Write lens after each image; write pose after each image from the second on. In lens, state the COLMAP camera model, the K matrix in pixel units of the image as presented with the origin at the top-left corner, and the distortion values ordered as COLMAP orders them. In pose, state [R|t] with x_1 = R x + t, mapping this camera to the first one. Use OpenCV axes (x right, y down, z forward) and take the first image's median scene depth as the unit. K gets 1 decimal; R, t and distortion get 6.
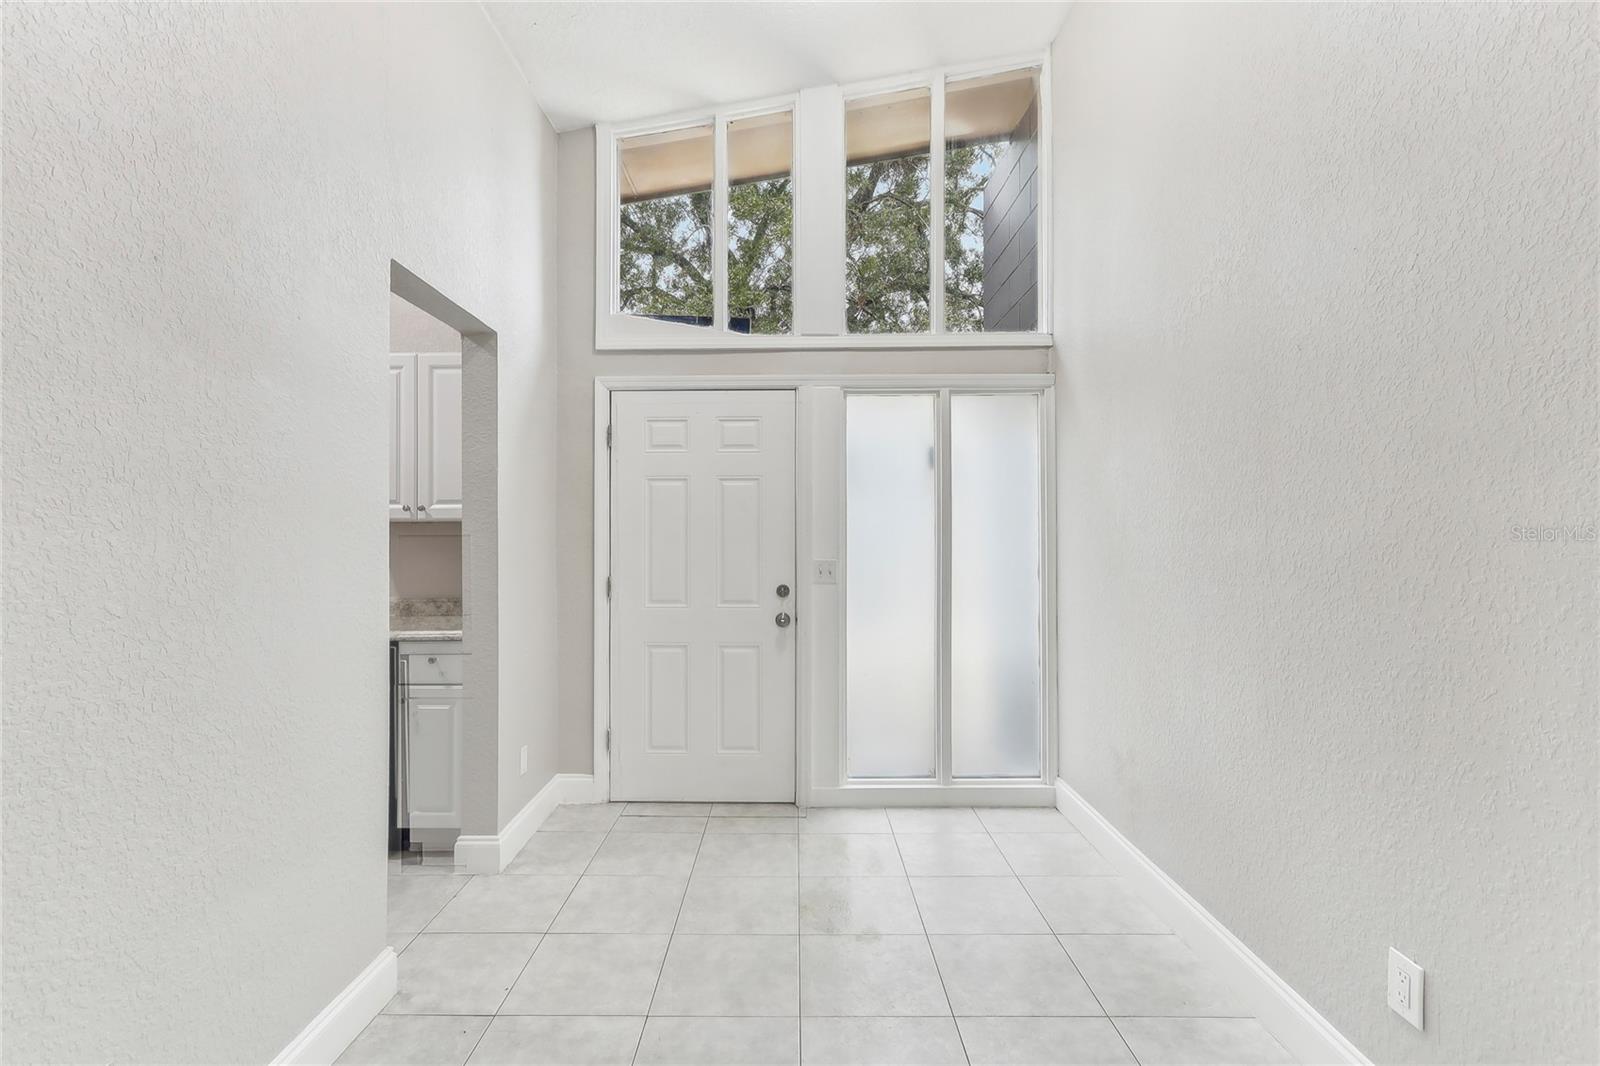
lens RADIAL K [[750.1, 0, 786.8], [0, 750.1, 523.0], [0, 0, 1]] dist [0.005267, 0.002494]
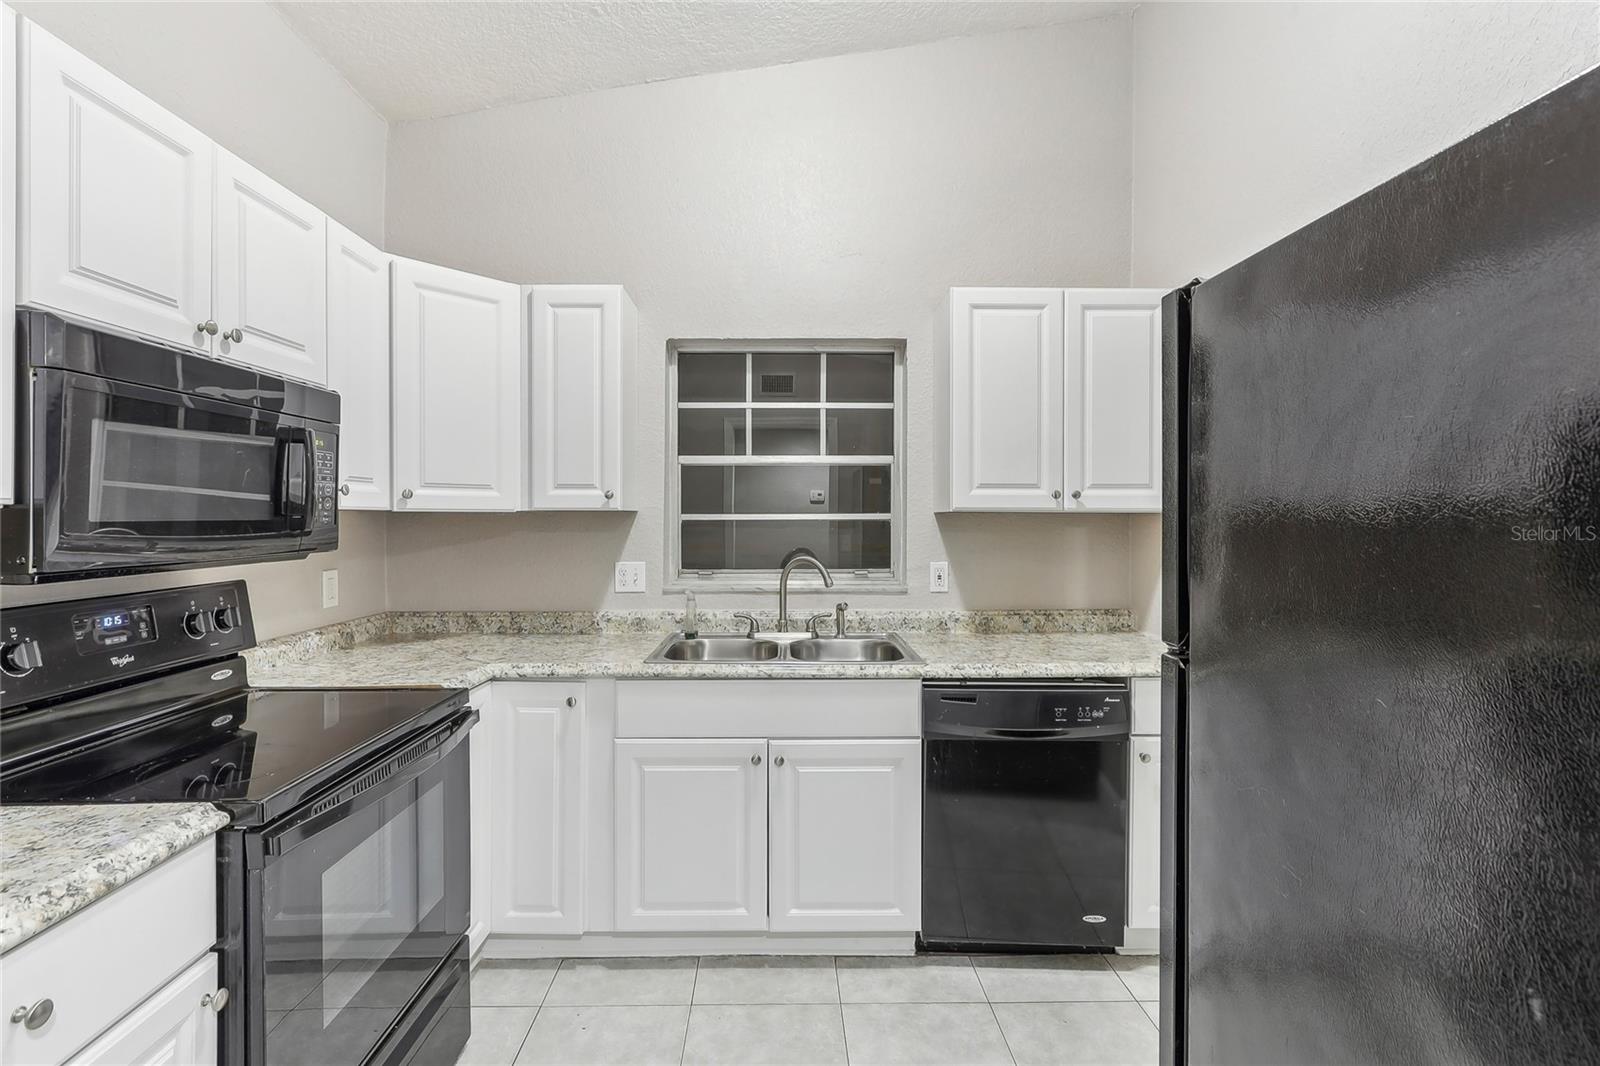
lens RADIAL K [[753.4, 0, 788.4], [0, 753.4, 521.0], [0, 0, 1]] dist [0.002195, 0.003175]
pose [[0.999946, 0.006300, 0.008268, -0.724117], [-0.006468, 0.999772, 0.020363, -0.006373], [-0.008138, -0.020415, 0.999758, 0.226705]]
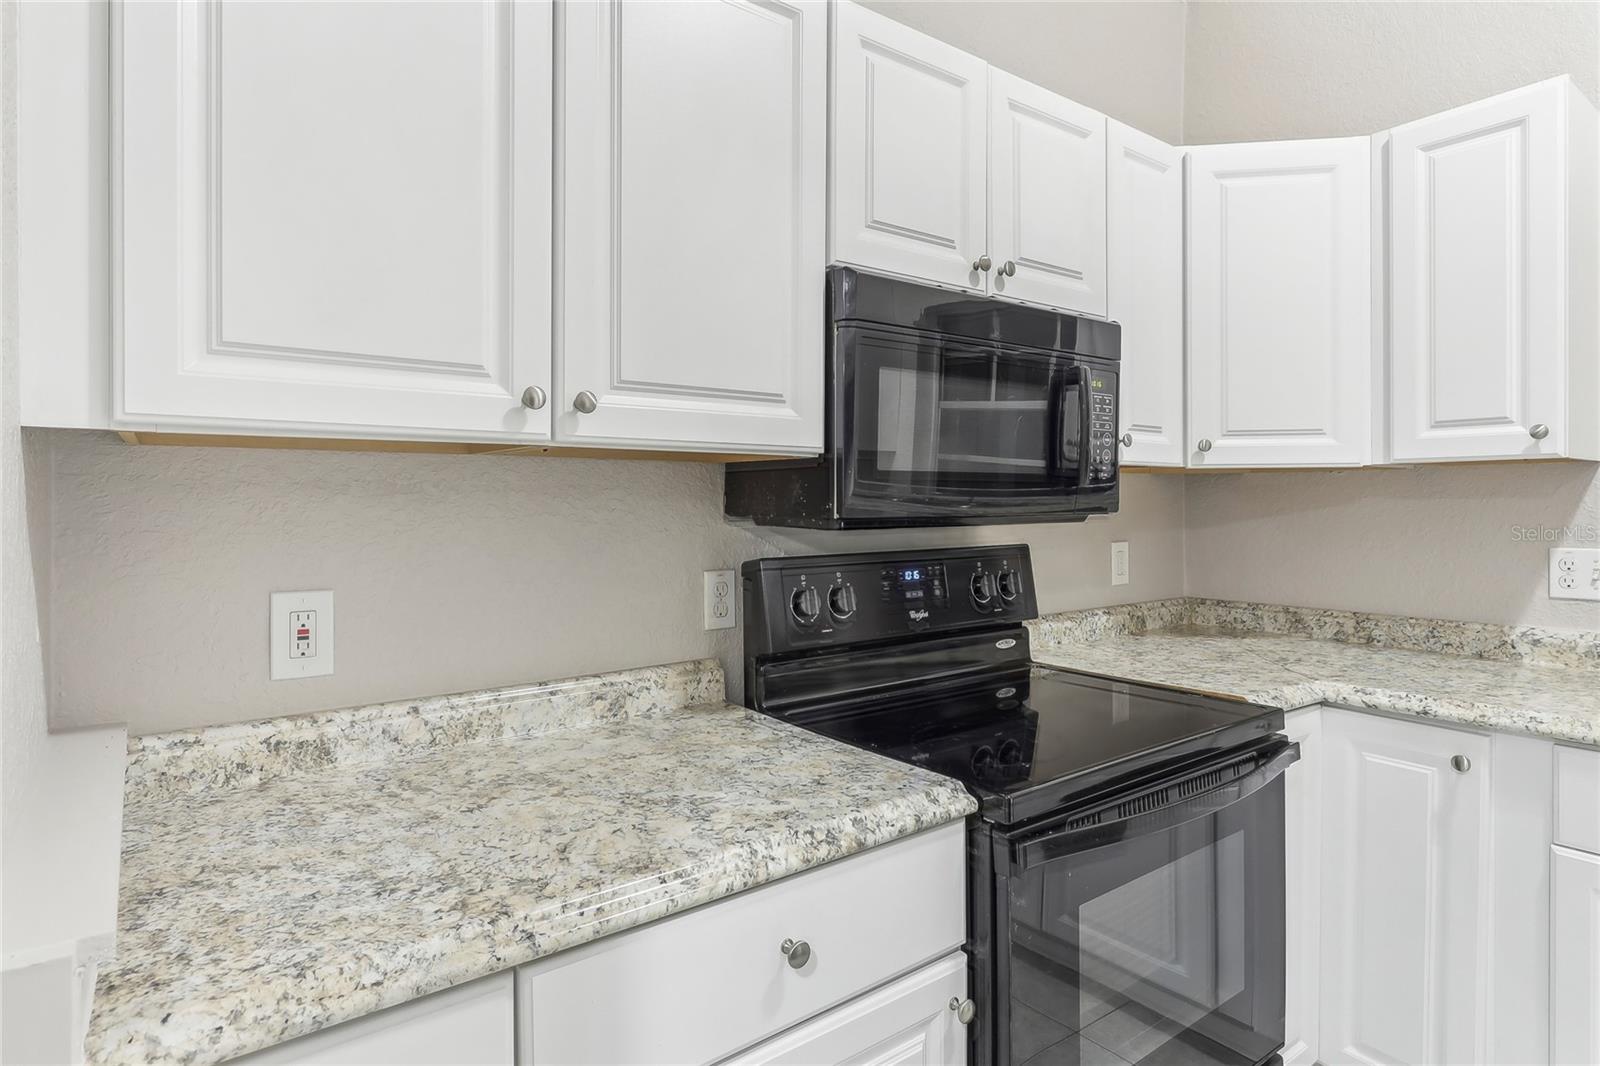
lens RADIAL K [[853.8, 0, 779.6], [0, 853.8, 507.8], [0, 0, 1]] dist [-0.011593, 0.005072]
pose [[0.584456, 0.008491, -0.811381, -0.748848], [0.012480, 0.999733, 0.019451, 0.012458], [0.811329, -0.021494, 0.584194, 0.310216]]
